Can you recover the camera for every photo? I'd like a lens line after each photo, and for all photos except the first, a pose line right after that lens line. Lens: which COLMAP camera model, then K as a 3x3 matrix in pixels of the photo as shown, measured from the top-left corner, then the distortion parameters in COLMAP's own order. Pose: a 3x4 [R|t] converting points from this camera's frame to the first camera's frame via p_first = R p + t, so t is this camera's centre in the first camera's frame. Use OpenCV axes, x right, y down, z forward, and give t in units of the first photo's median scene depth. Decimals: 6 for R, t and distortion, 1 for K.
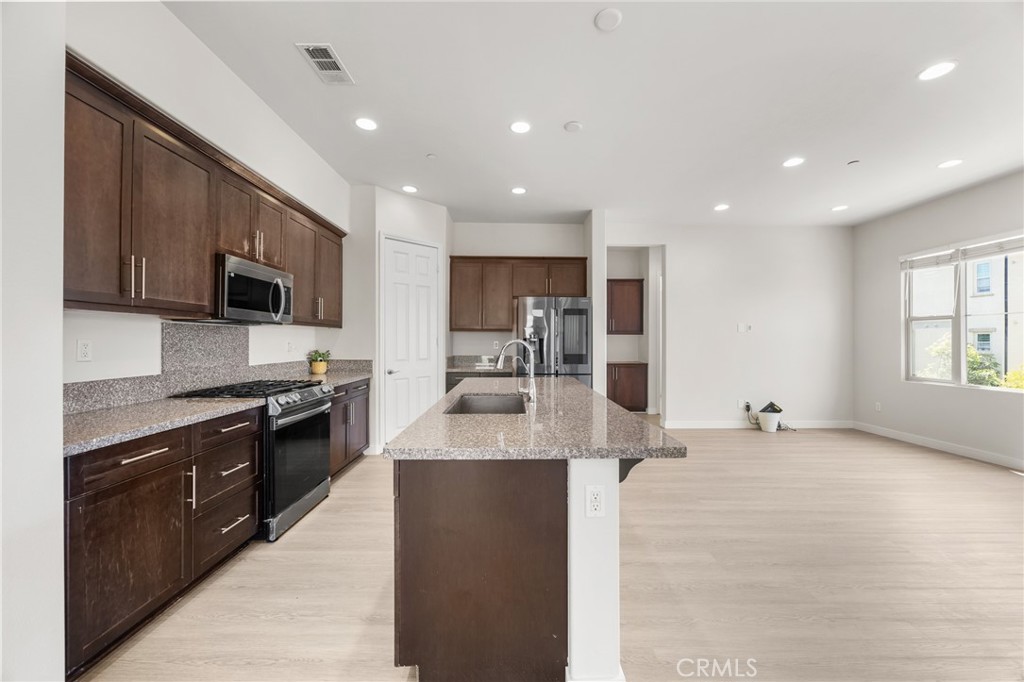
lens RADIAL K [[391.7, 0, 521.4], [0, 391.7, 339.8], [0, 0, 1]] dist [-0.002357, 0.000866]
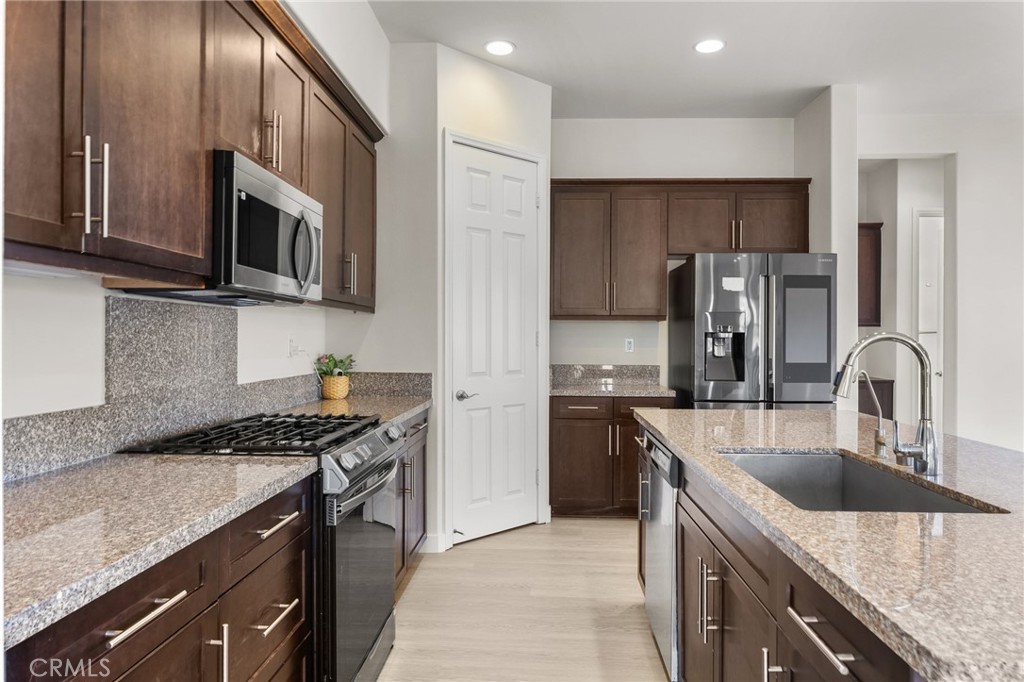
lens RADIAL K [[649.1, 0, 526.1], [0, 649.1, 339.1], [0, 0, 1]] dist [-0.002099, 0.002401]
pose [[0.998165, 0.001783, -0.060524, -0.264548], [-0.001600, 0.999994, 0.003074, 0.003711], [0.060529, -0.002972, 0.998162, 0.176948]]
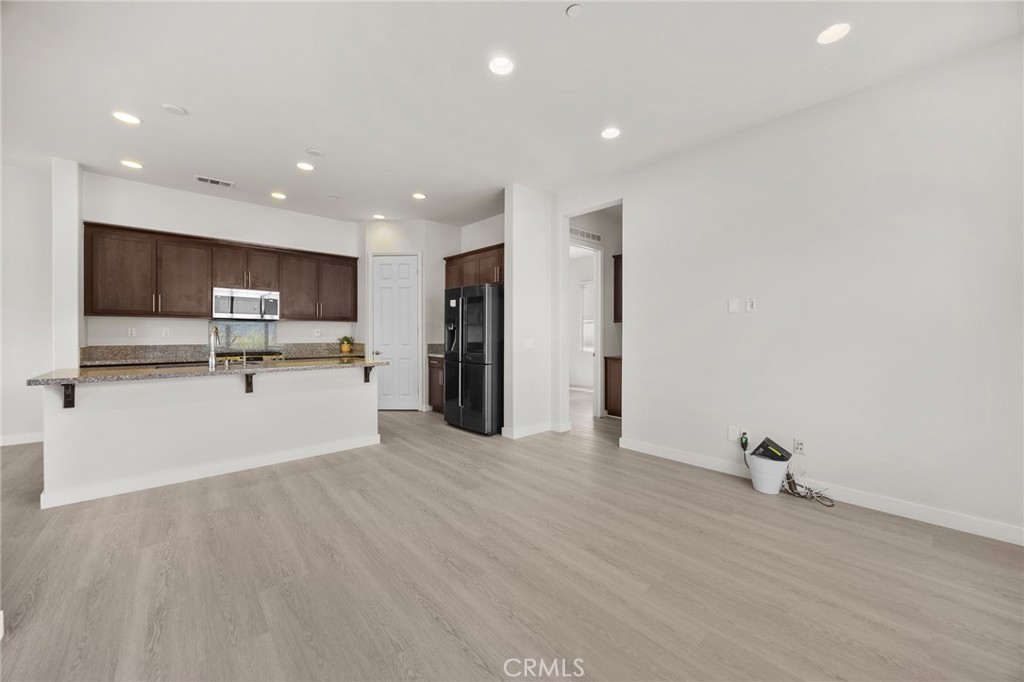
lens RADIAL K [[391.7, 0, 514.8], [0, 391.7, 334.9], [0, 0, 1]] dist [-0.002357, 0.000866]
pose [[0.655886, 0.001291, -0.754859, 1.381824], [0.000606, 0.999997, 0.002236, 0.021884], [0.754859, -0.001924, 0.655884, 0.632654]]
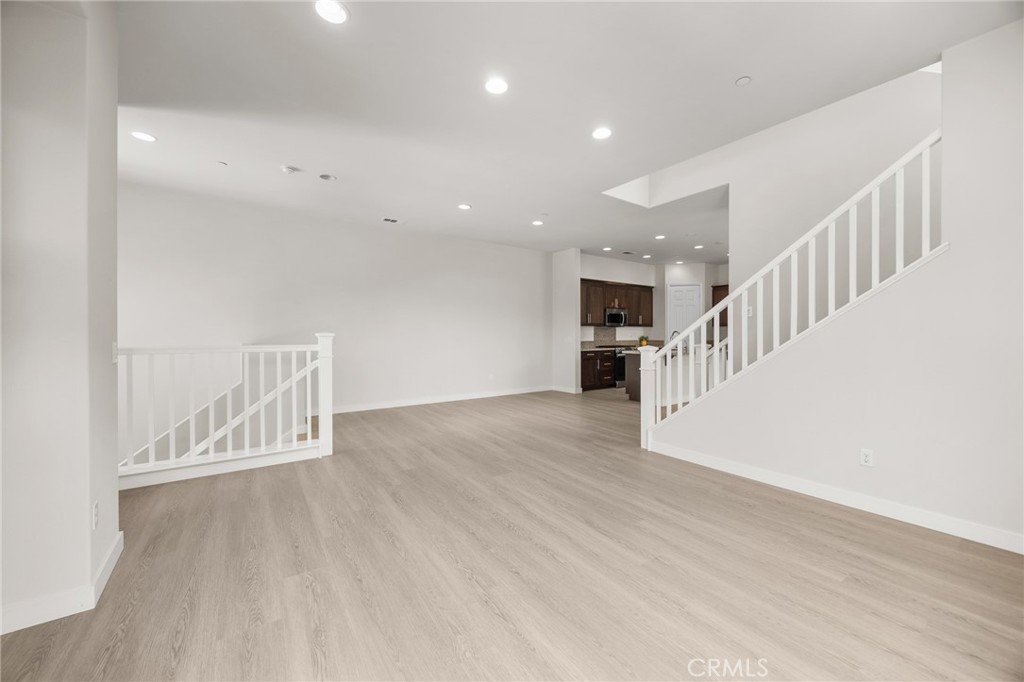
lens RADIAL K [[396.8, 0, 509.6], [0, 396.8, 334.5], [0, 0, 1]] dist [0.000747, -0.000043]
pose [[0.564087, -0.003248, -0.825709, 1.350560], [0.006924, 0.999976, 0.000797, 0.011565], [0.825686, -0.006167, 0.564096, -1.388952]]
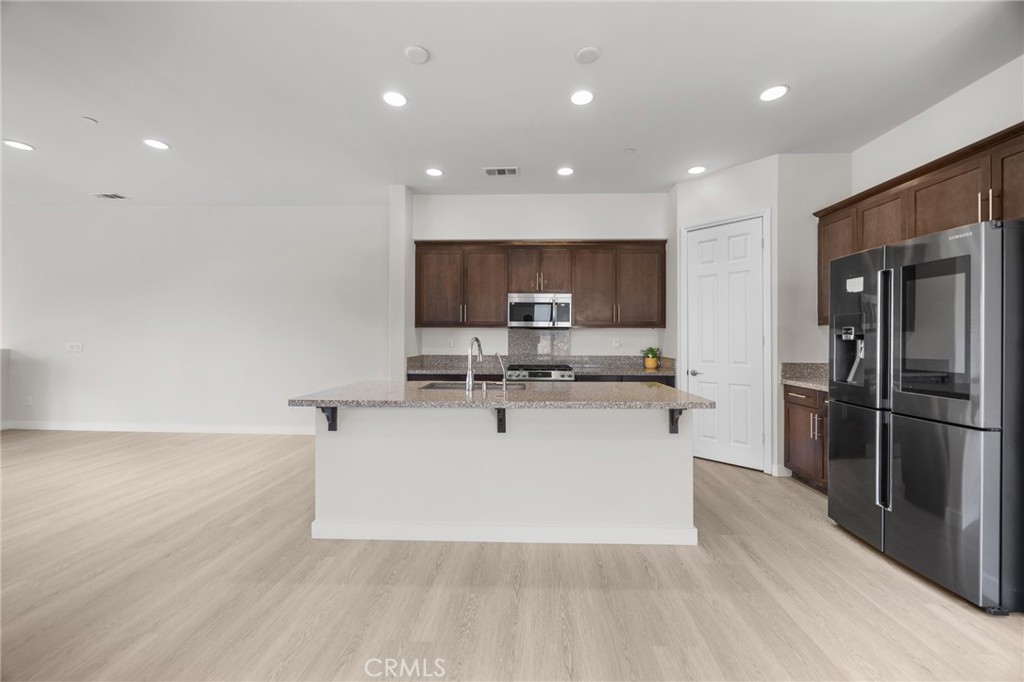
lens RADIAL K [[391.7, 0, 514.5], [0, 391.7, 341.2], [0, 0, 1]] dist [-0.002357, 0.000866]
pose [[-0.056211, 0.001089, -0.998418, 0.845954], [0.000008, 0.999999, 0.001090, 0.007290], [0.998419, 0.000053, -0.056211, 0.851017]]
